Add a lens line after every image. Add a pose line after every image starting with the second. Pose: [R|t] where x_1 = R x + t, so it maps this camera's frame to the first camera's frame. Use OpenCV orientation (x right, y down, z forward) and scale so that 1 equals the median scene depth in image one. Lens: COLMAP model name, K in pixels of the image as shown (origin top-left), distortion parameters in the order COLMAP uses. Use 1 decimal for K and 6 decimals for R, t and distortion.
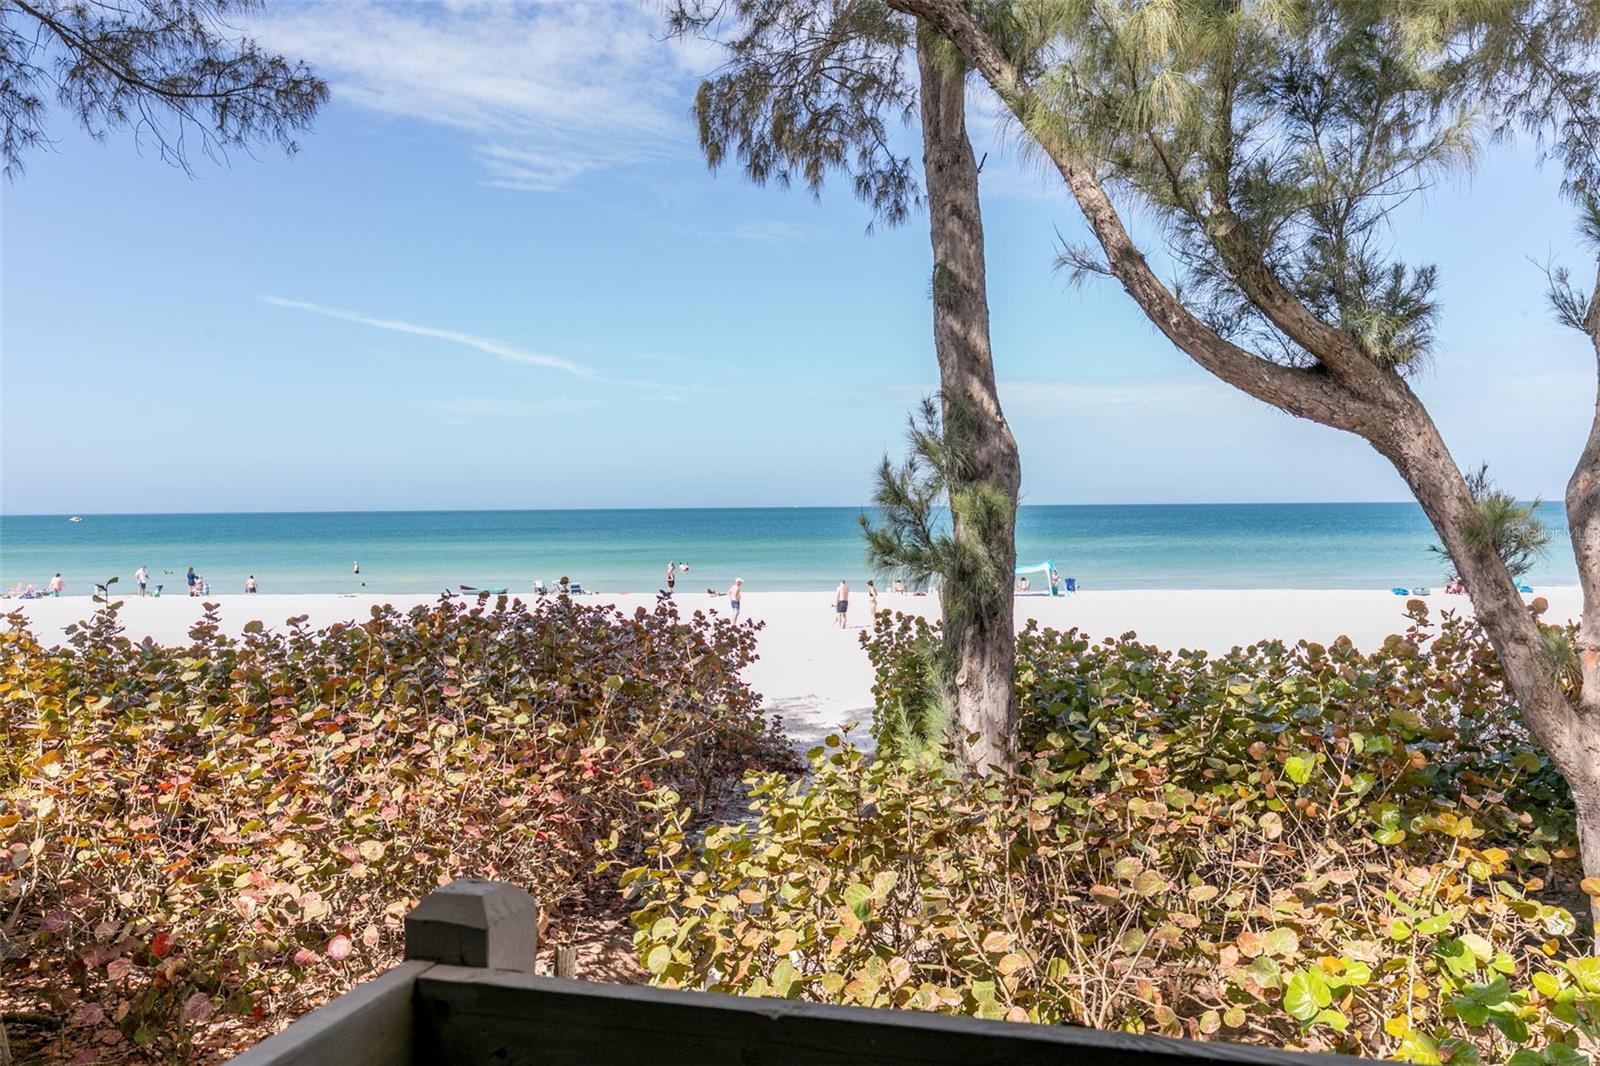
lens RADIAL K [[1286.3, 0, 800.0], [0, 1286.3, 536.5], [0, 0, 1]] dist [0.006687, -0.017281]
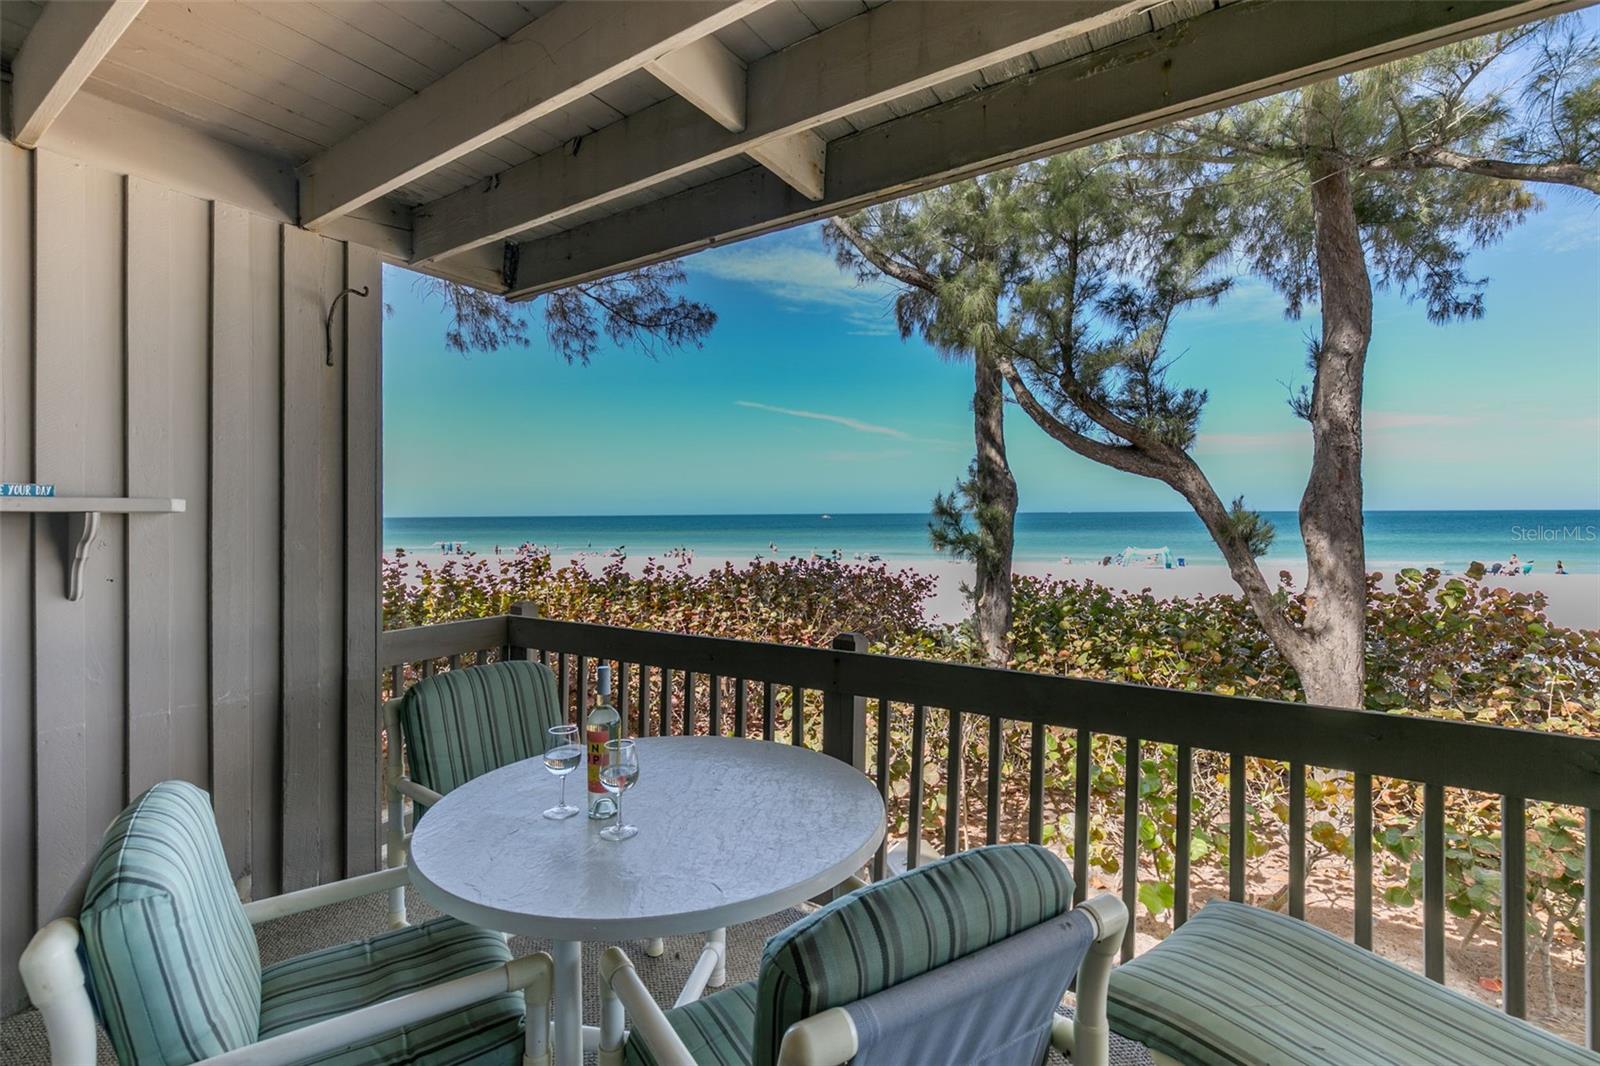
lens RADIAL K [[722.3, 0, 793.2], [0, 722.3, 521.9], [0, 0, 1]] dist [0.010161, -0.002939]
pose [[0.953979, 0.005631, -0.299820, 0.144205], [-0.008809, 0.999918, -0.009250, -0.001292], [0.299743, 0.011465, 0.953951, -0.117276]]
